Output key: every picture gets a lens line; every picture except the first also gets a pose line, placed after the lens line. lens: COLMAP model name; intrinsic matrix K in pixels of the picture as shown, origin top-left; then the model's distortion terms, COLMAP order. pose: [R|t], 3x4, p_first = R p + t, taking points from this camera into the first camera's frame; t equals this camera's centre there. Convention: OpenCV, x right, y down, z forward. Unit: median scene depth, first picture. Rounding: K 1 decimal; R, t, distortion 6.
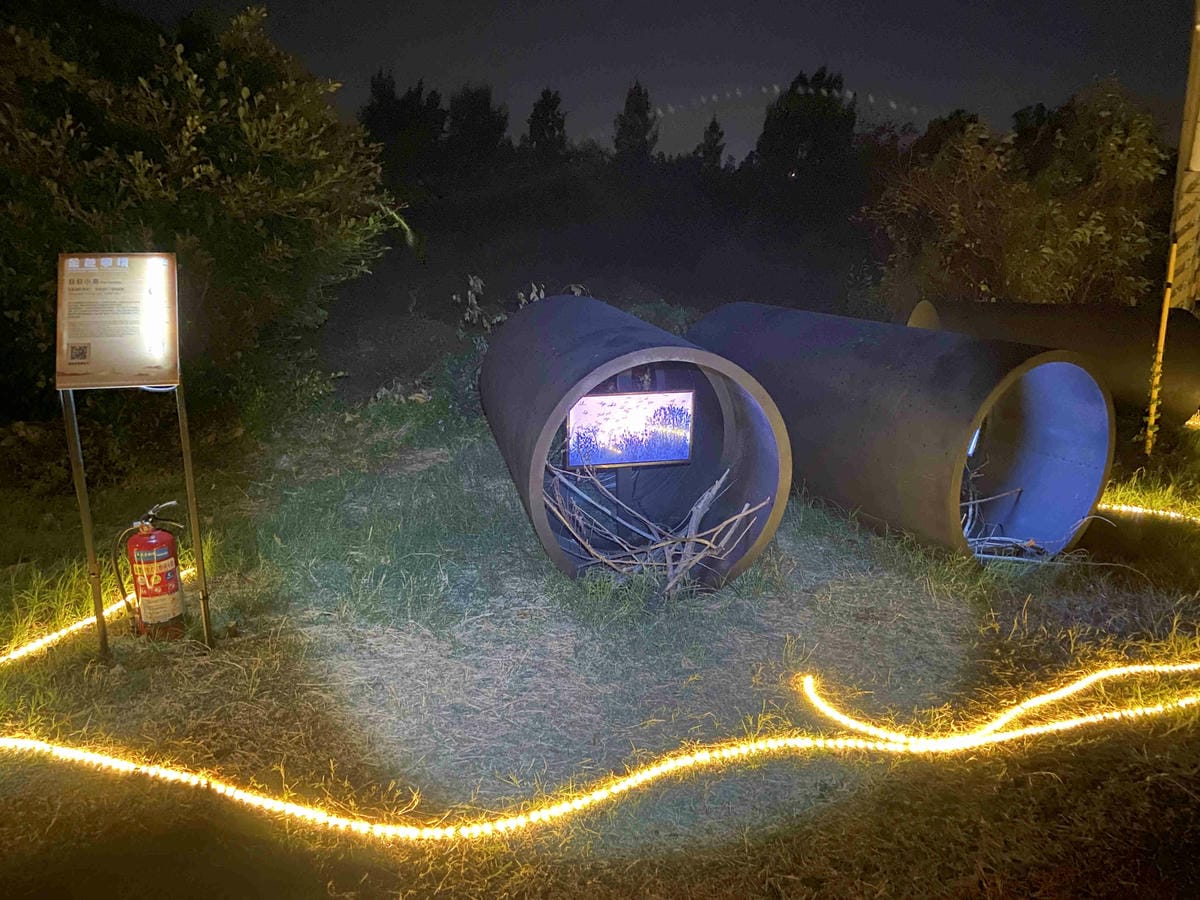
lens RADIAL K [[902.9, 0, 602.2], [0, 902.9, 447.3], [0, 0, 1]] dist [-0.013404, -0.003246]
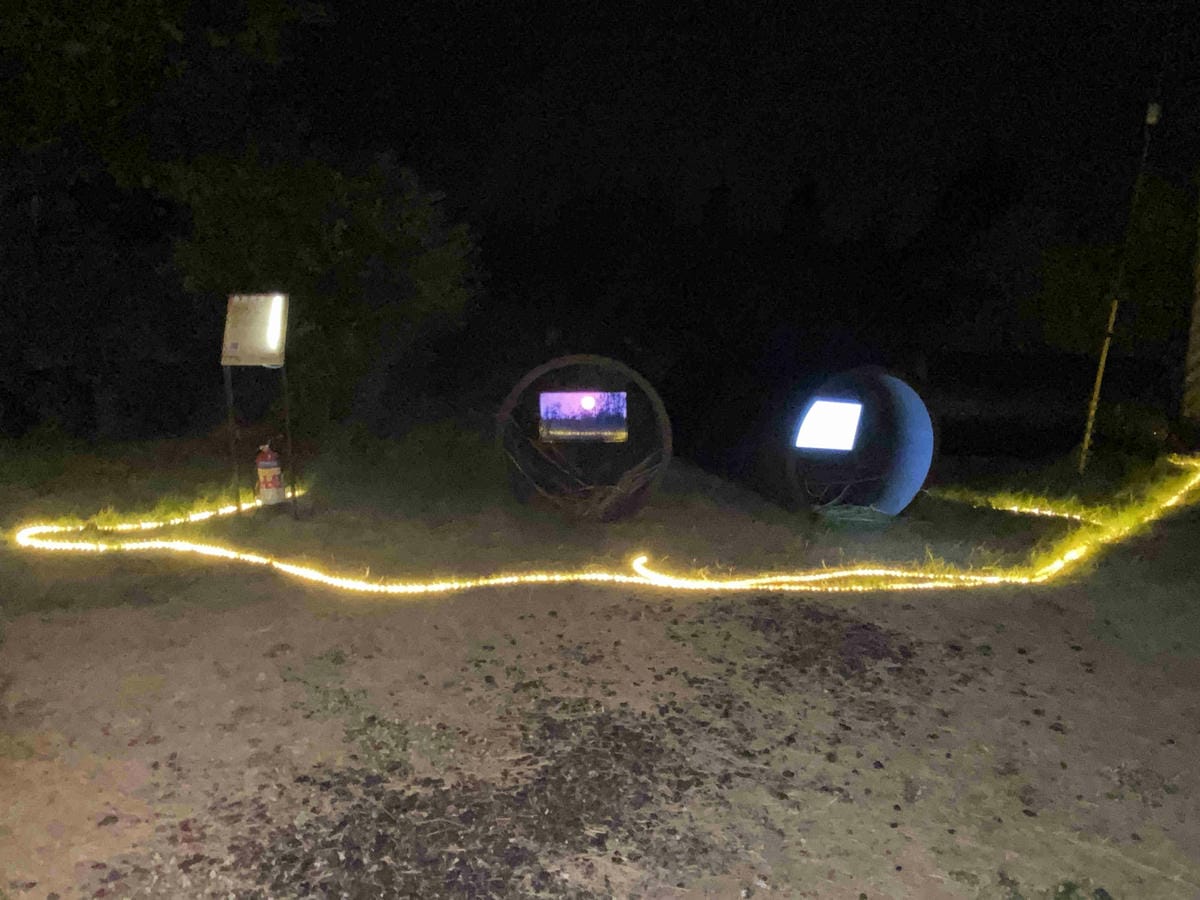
lens RADIAL K [[874.8, 0, 598.3], [0, 874.8, 453.3], [0, 0, 1]] dist [0.006305, 0.001146]
pose [[0.977480, 0.025237, -0.209514, 0.519430], [-0.042559, 0.995998, -0.078586, 0.219885], [0.206692, 0.085733, 0.974643, -0.569155]]
